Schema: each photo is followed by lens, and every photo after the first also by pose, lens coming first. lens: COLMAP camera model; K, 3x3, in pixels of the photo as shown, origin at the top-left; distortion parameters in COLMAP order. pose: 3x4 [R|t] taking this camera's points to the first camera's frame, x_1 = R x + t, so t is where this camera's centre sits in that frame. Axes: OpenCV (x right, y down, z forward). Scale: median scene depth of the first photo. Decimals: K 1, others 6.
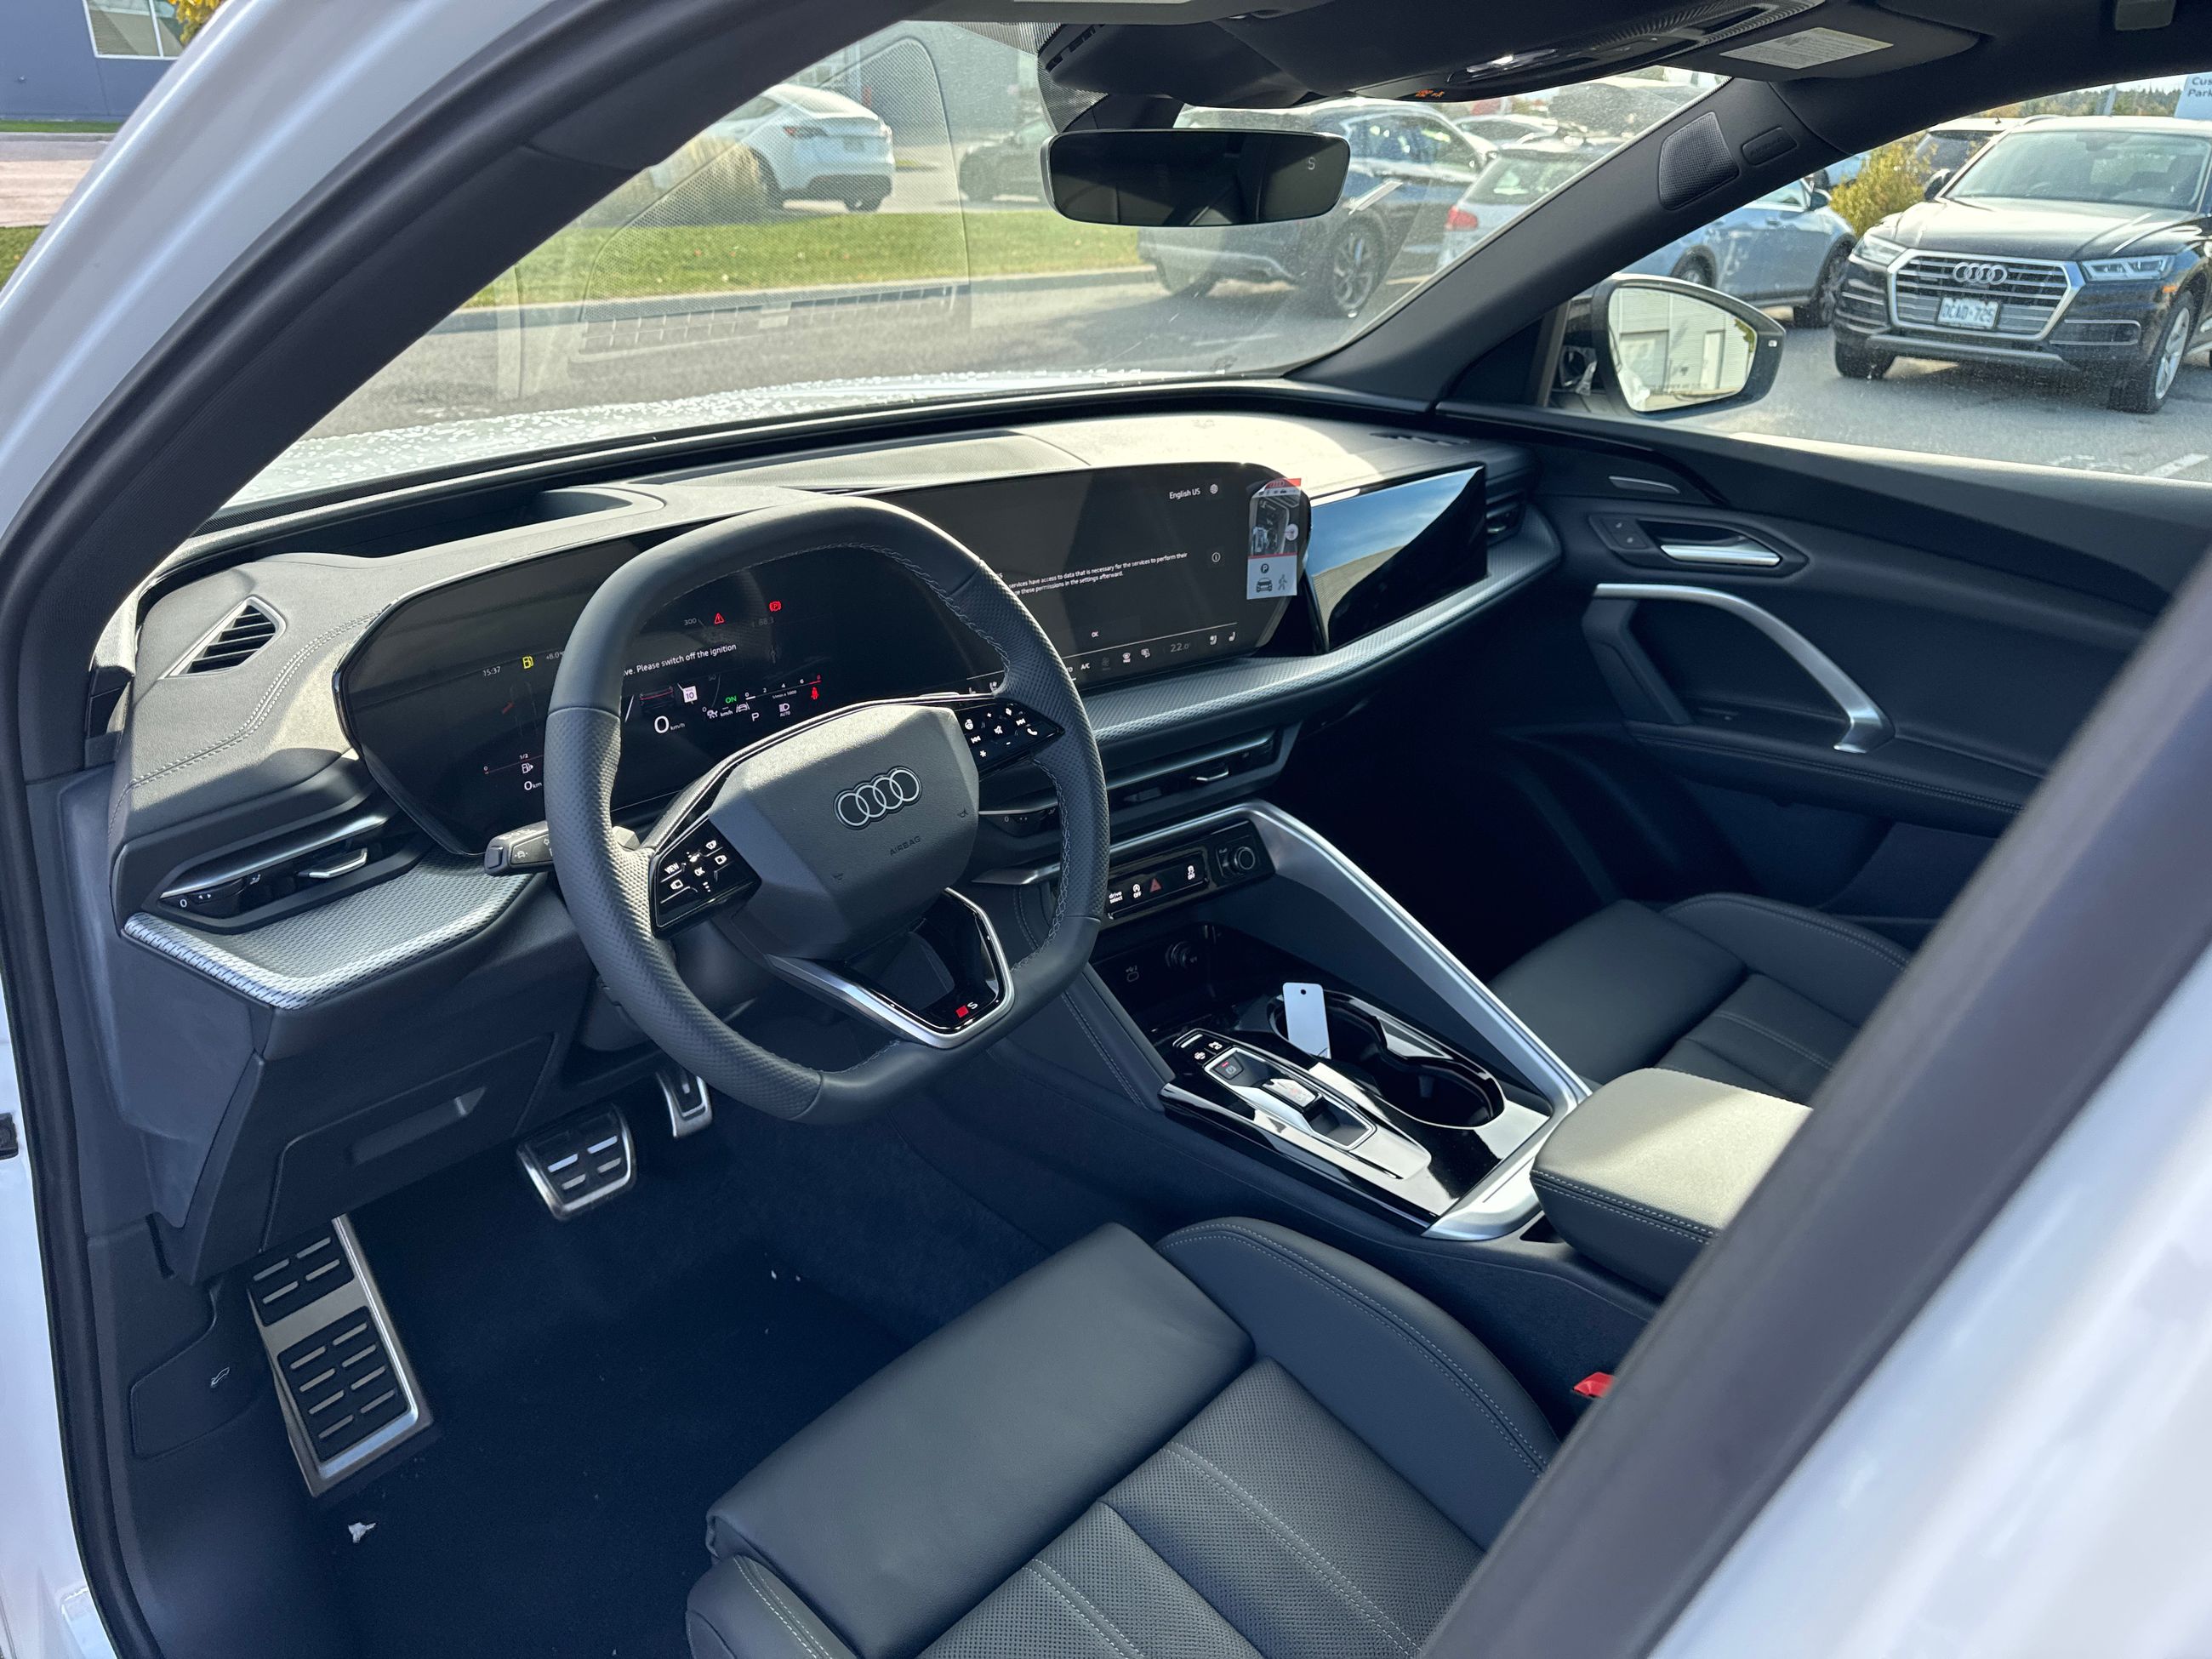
lens RADIAL K [[1550.3, 0, 1088.5], [0, 1550.3, 834.9], [0, 0, 1]] dist [0.091956, -0.134192]
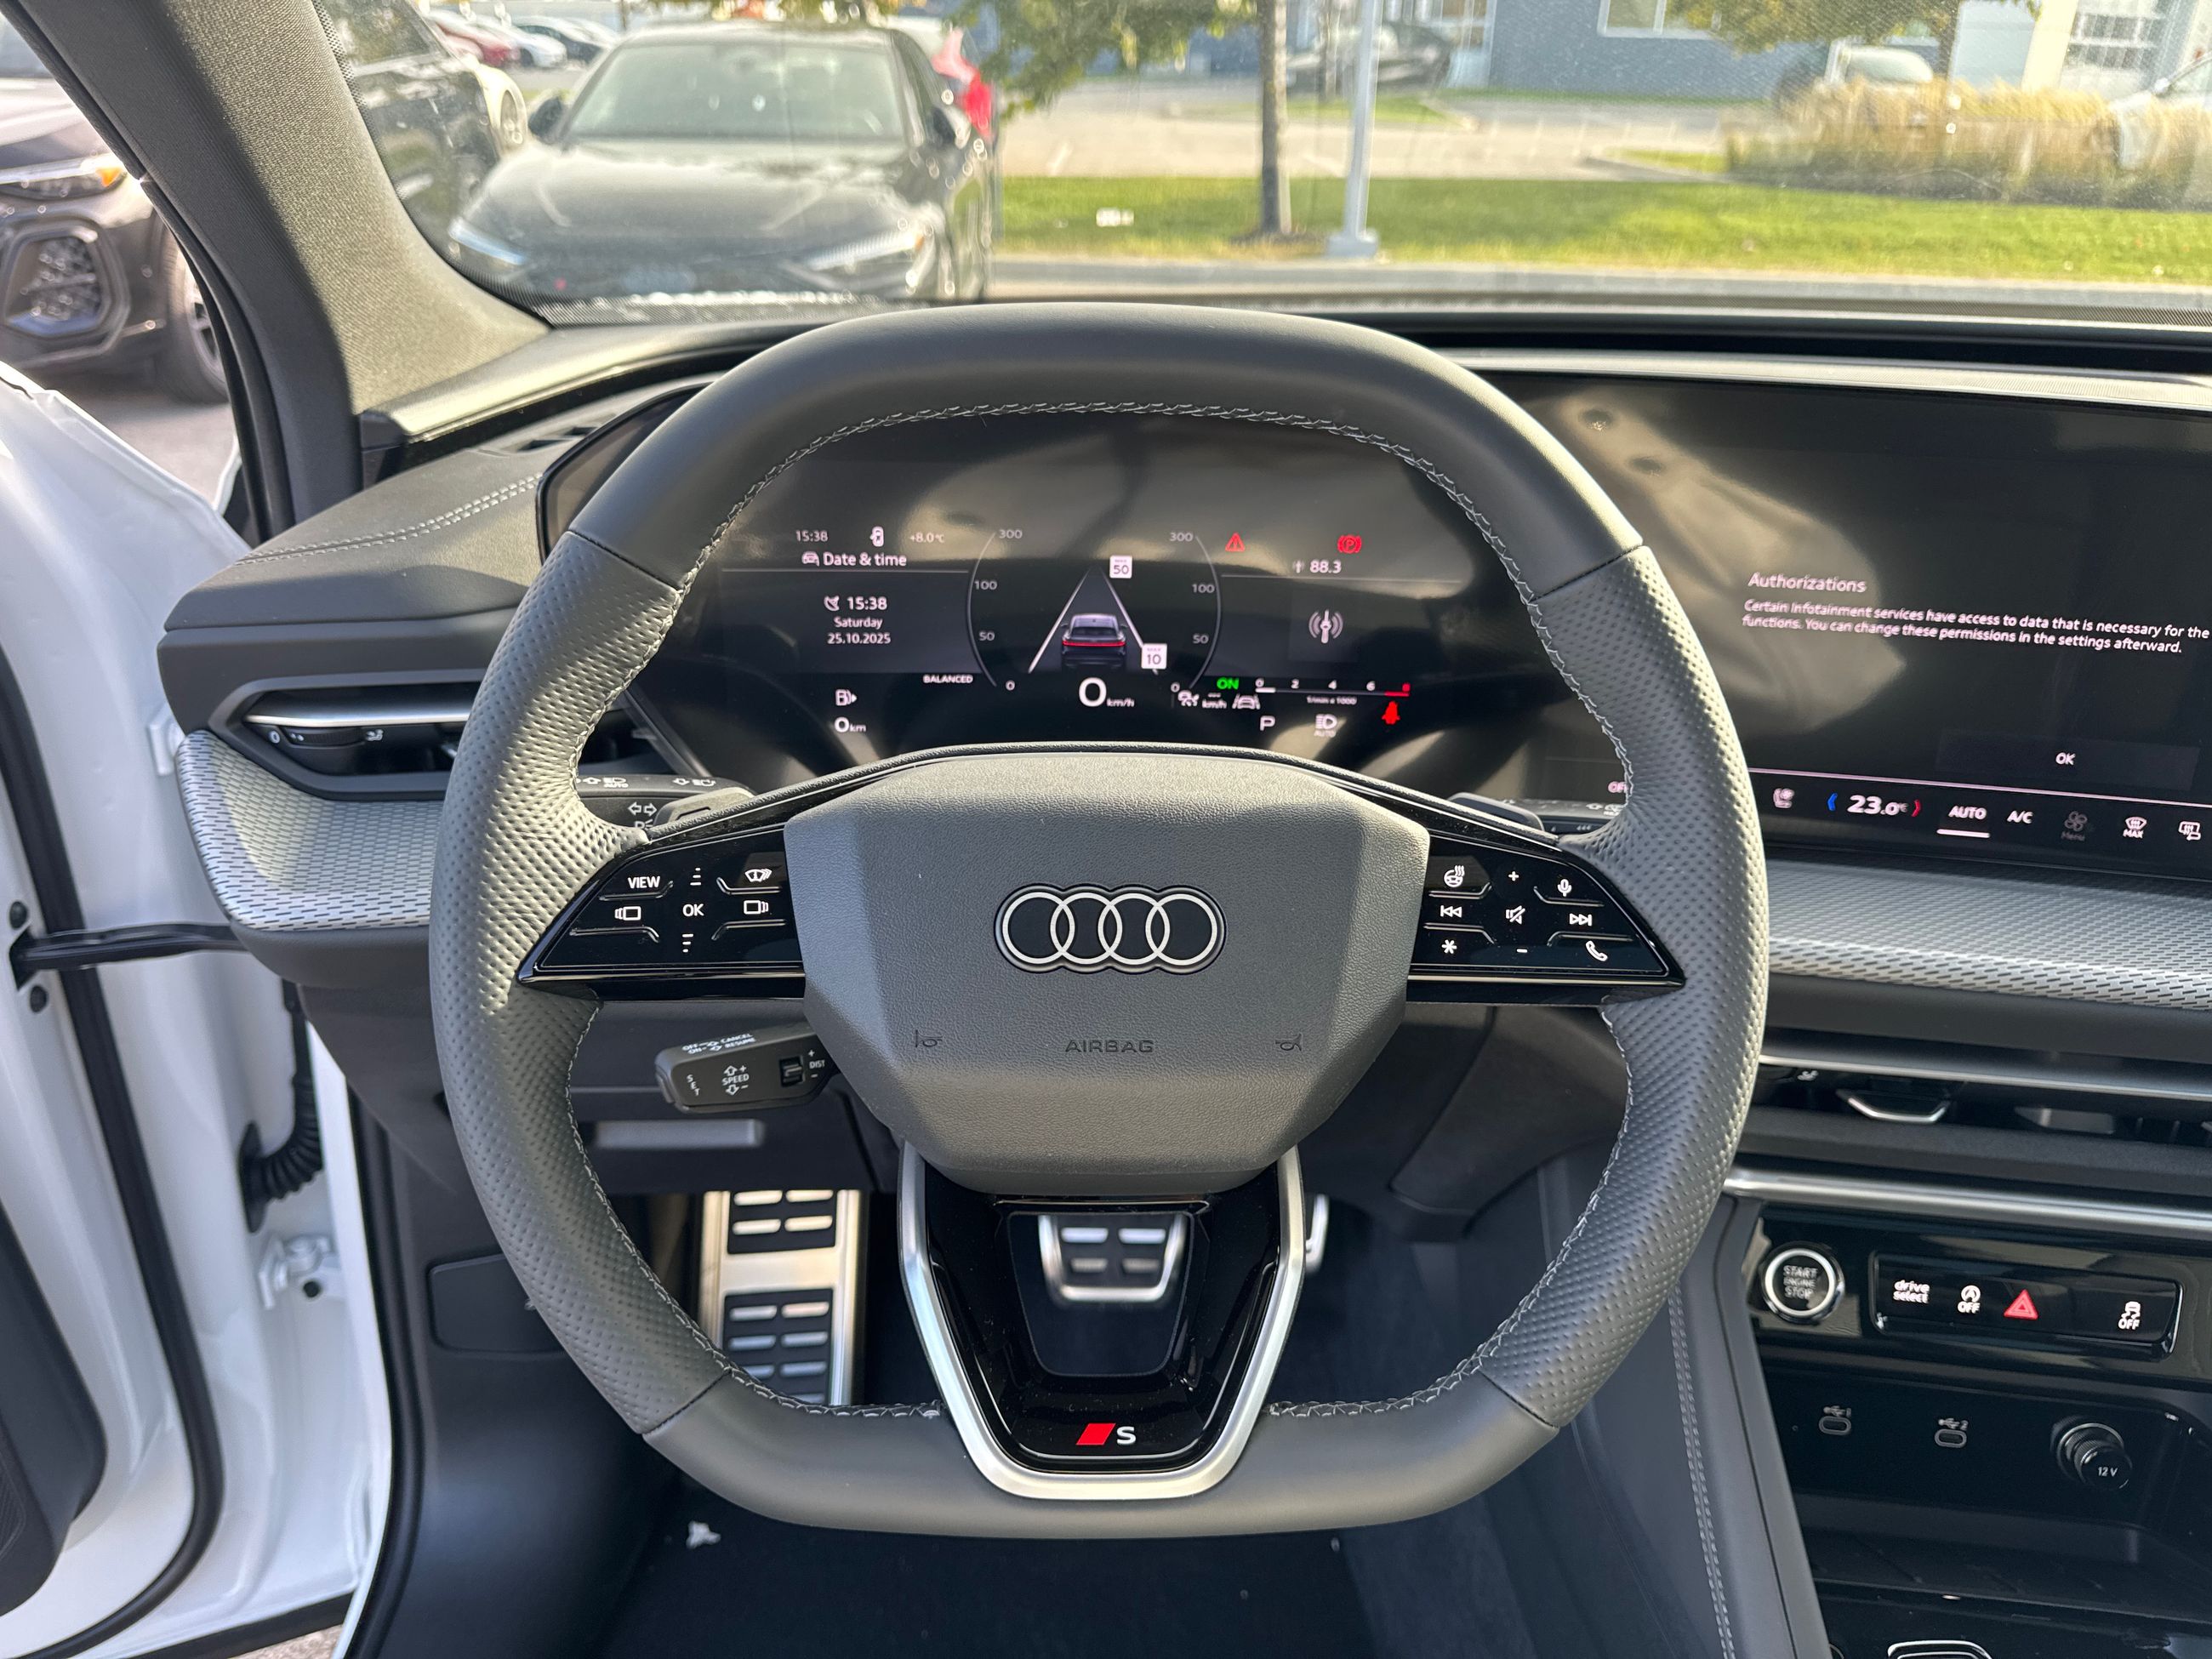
lens RADIAL K [[1594.6, 0, 1089.4], [0, 1594.6, 846.8], [0, 0, 1]] dist [0.056229, -0.059803]
pose [[0.706748, 0.314279, -0.633827, 0.084463], [-0.305428, 0.943662, 0.127342, -0.057641], [0.638139, 0.103590, 0.762920, 0.334309]]
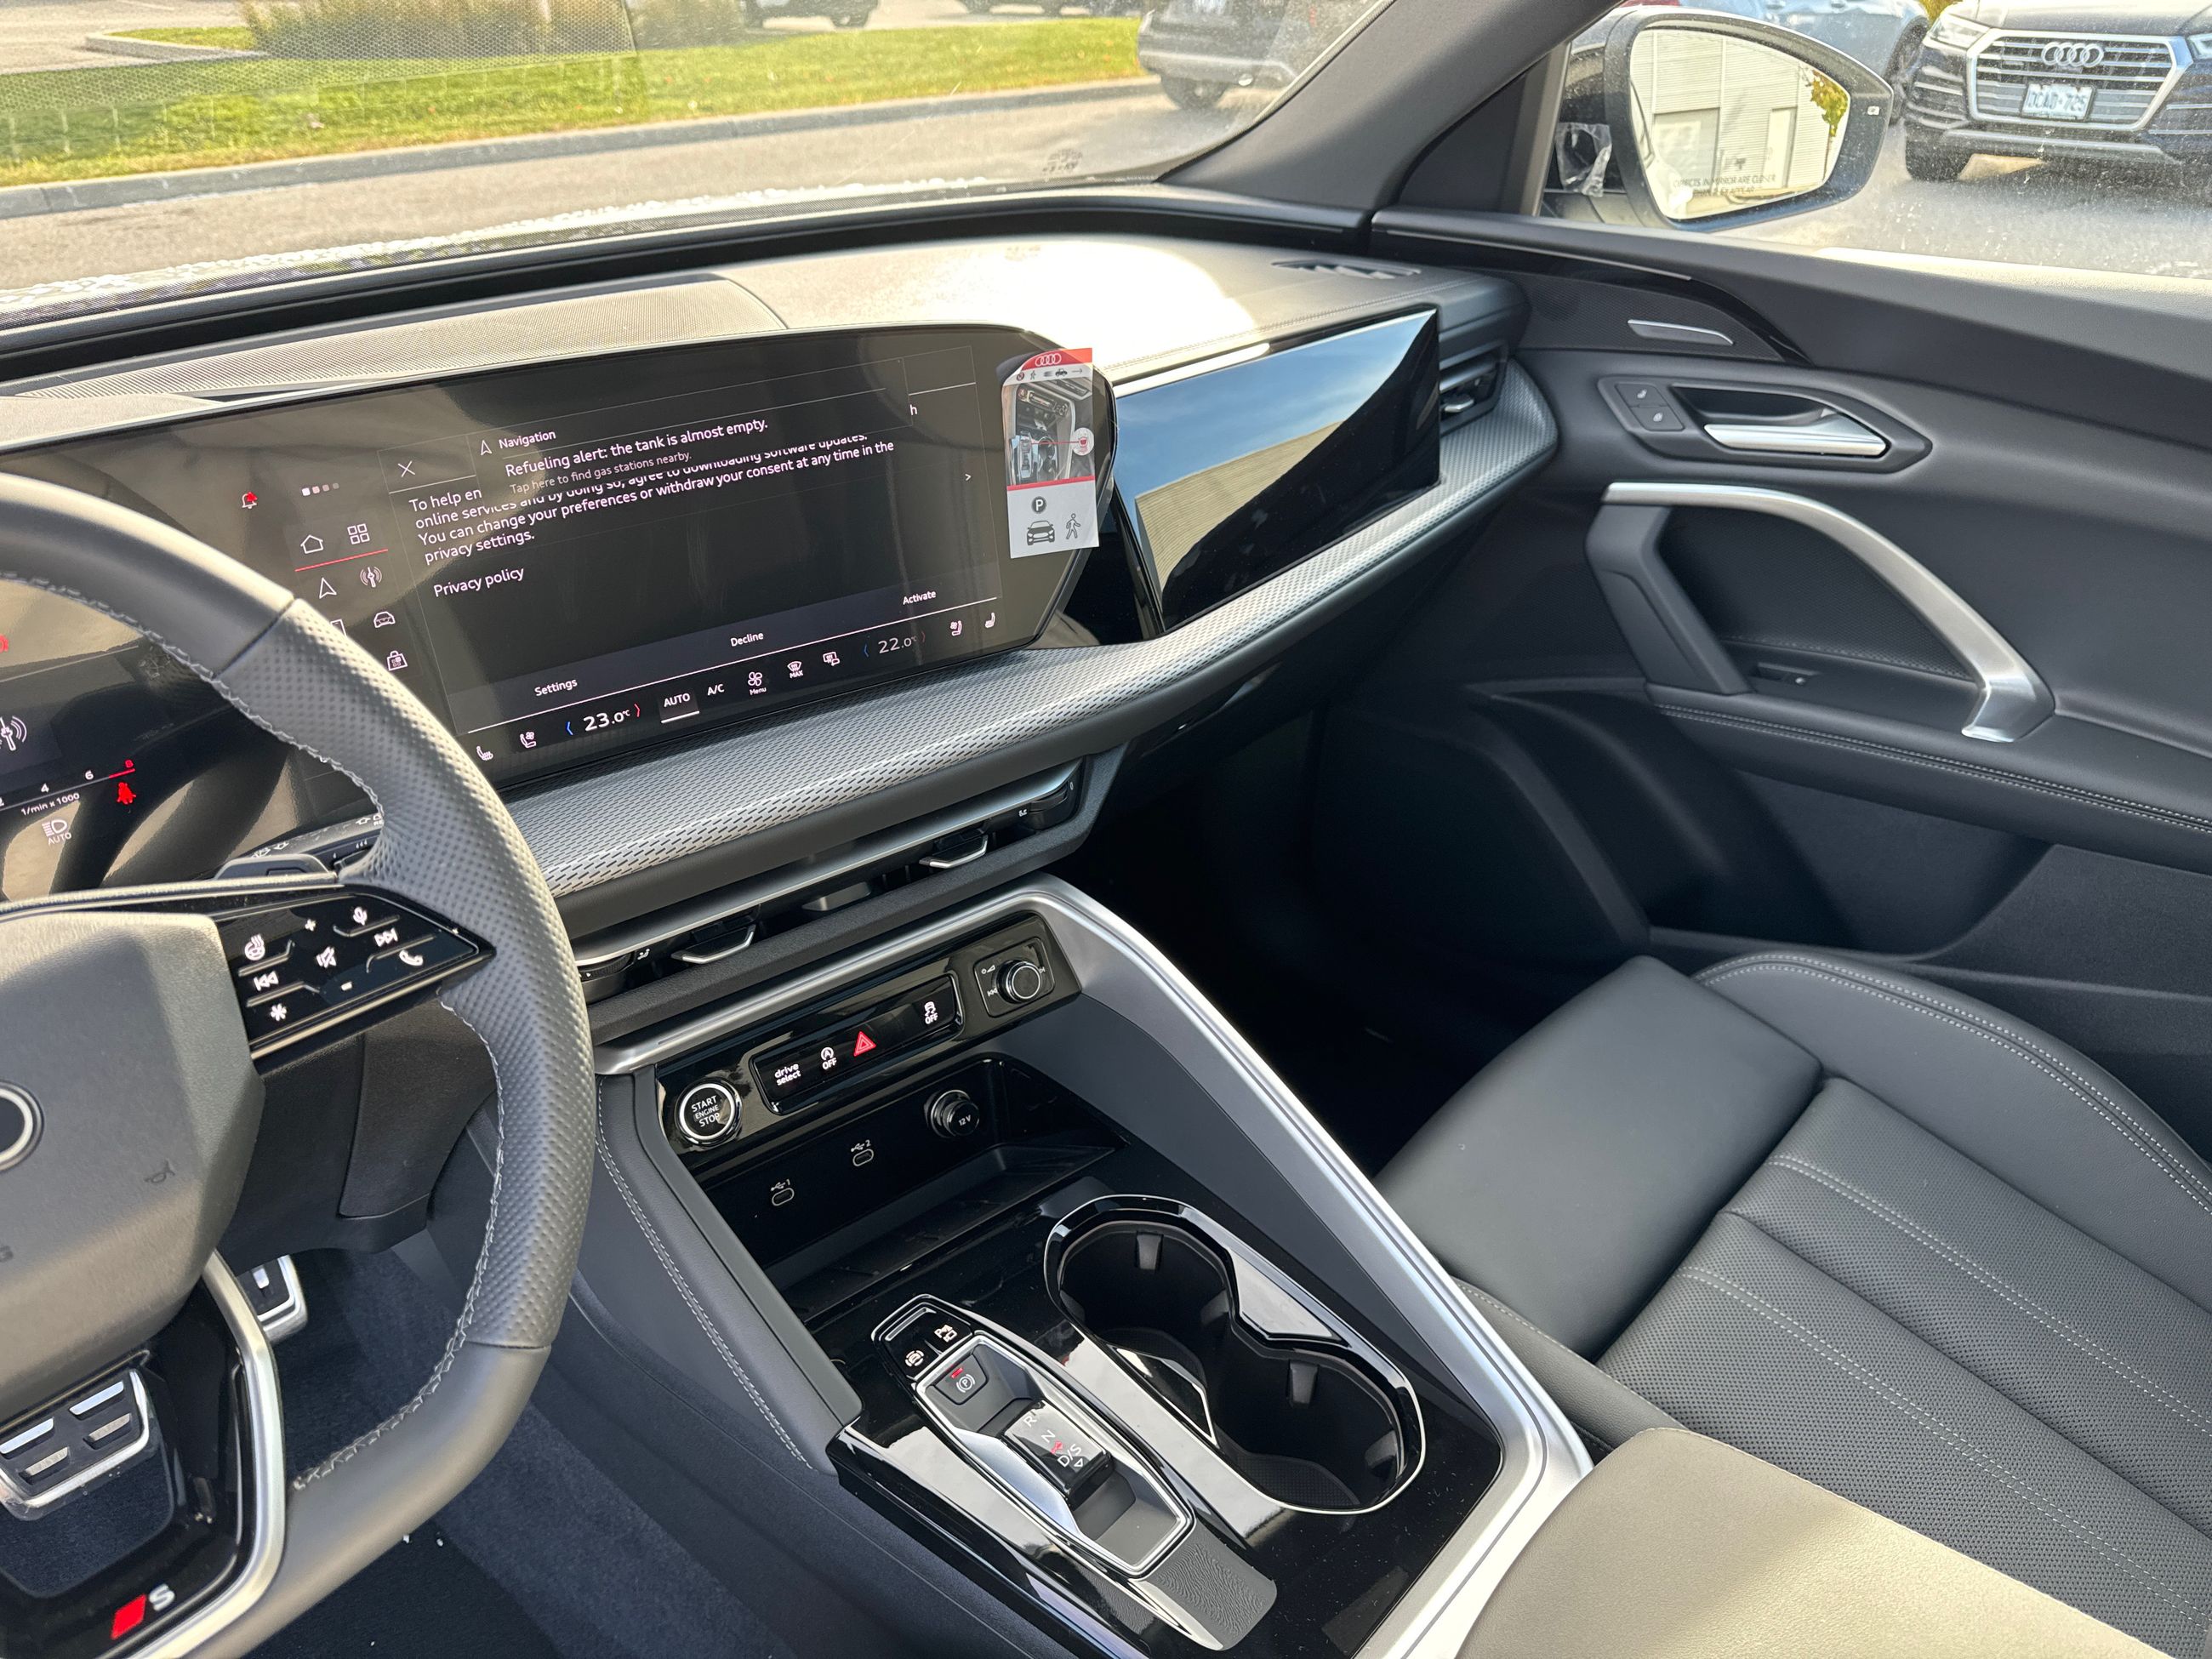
lens RADIAL K [[1594.6, 0, 1089.4], [0, 1594.6, 846.8], [0, 0, 1]] dist [0.056229, -0.059803]
pose [[0.999596, -0.023355, -0.016216, 0.111082], [0.024782, 0.995240, 0.094254, -0.077946], [0.013937, -0.094618, 0.995416, 0.300061]]
